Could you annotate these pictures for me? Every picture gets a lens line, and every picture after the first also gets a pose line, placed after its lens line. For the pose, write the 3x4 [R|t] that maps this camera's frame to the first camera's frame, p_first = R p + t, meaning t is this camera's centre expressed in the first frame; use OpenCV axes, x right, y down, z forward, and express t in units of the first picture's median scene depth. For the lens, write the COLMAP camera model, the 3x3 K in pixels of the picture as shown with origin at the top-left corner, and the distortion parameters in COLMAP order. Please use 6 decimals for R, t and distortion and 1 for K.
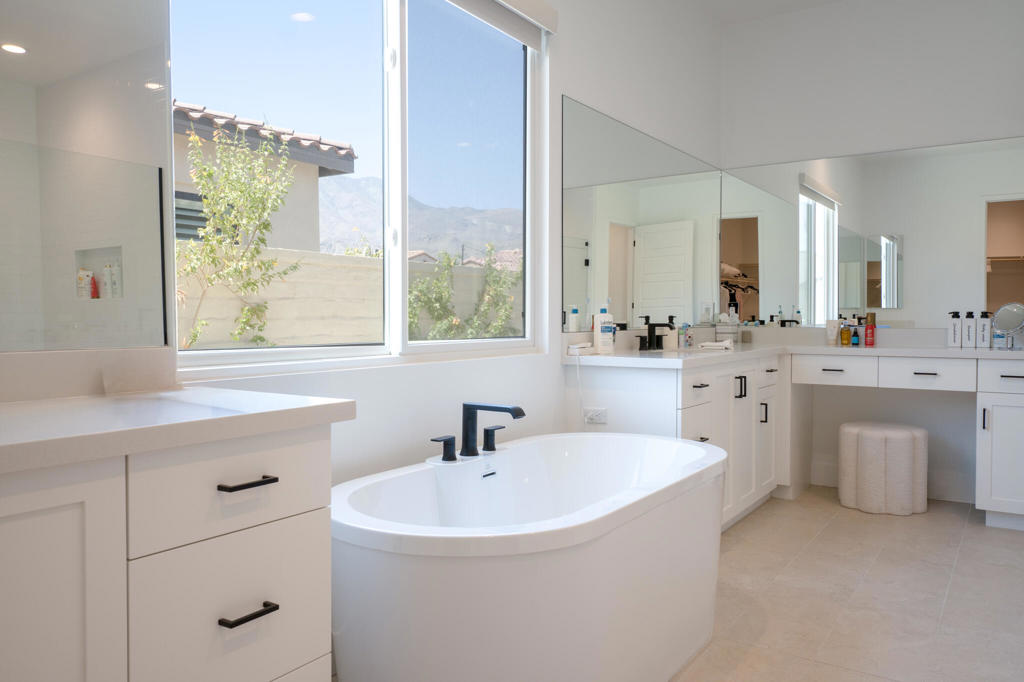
lens RADIAL K [[764.6, 0, 497.6], [0, 764.6, 337.7], [0, 0, 1]] dist [0.013289, 0.006242]
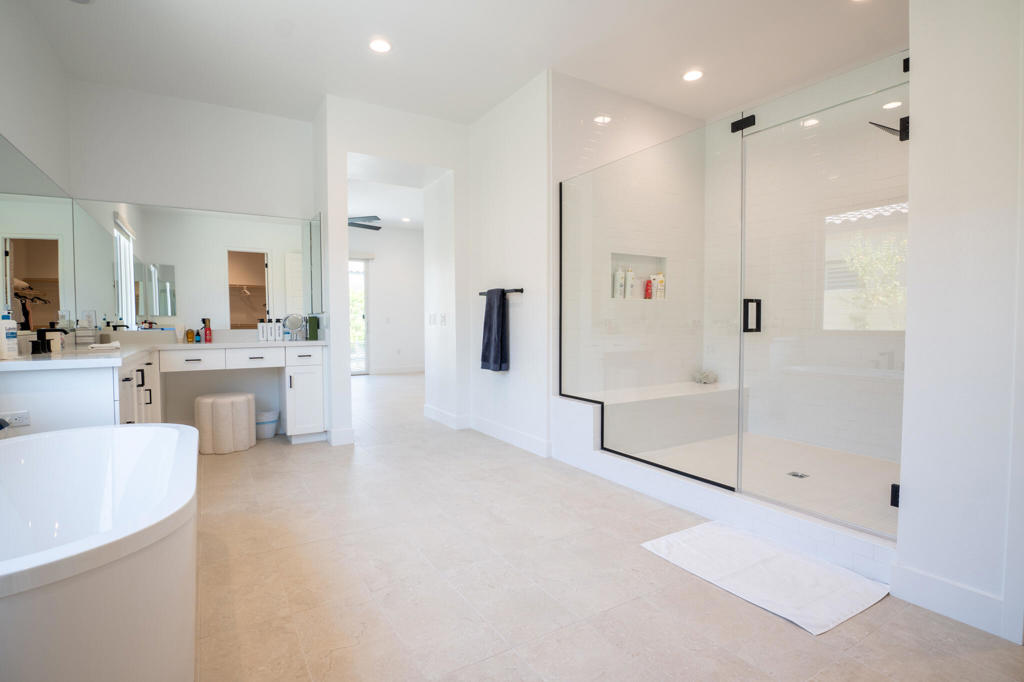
lens RADIAL K [[500.4, 0, 504.6], [0, 500.4, 340.6], [0, 0, 1]] dist [-0.020472, -0.000560]
pose [[0.421770, -0.038072, 0.905903, -0.149527], [0.030234, 0.999153, 0.027915, -0.001732], [-0.906199, 0.015615, 0.422564, 0.099738]]
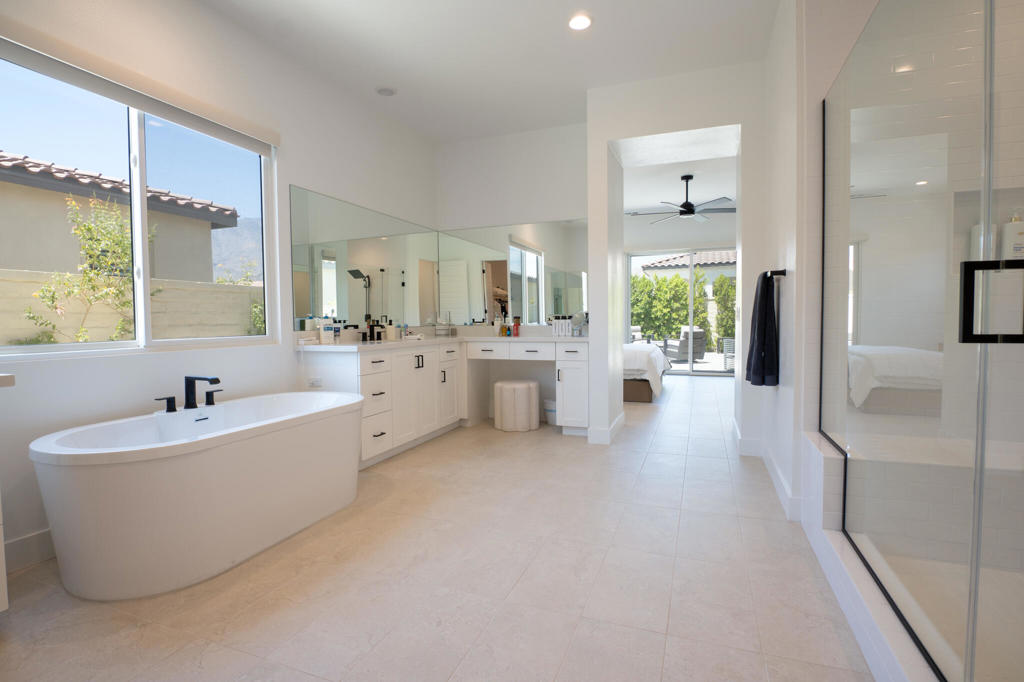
lens RADIAL K [[494.8, 0, 498.5], [0, 494.8, 340.2], [0, 0, 1]] dist [-0.014772, -0.012101]
pose [[0.977991, -0.021722, 0.207516, 0.239389], [0.019316, 0.999721, 0.013615, 0.004693], [-0.207753, -0.009307, 0.978137, -0.095392]]
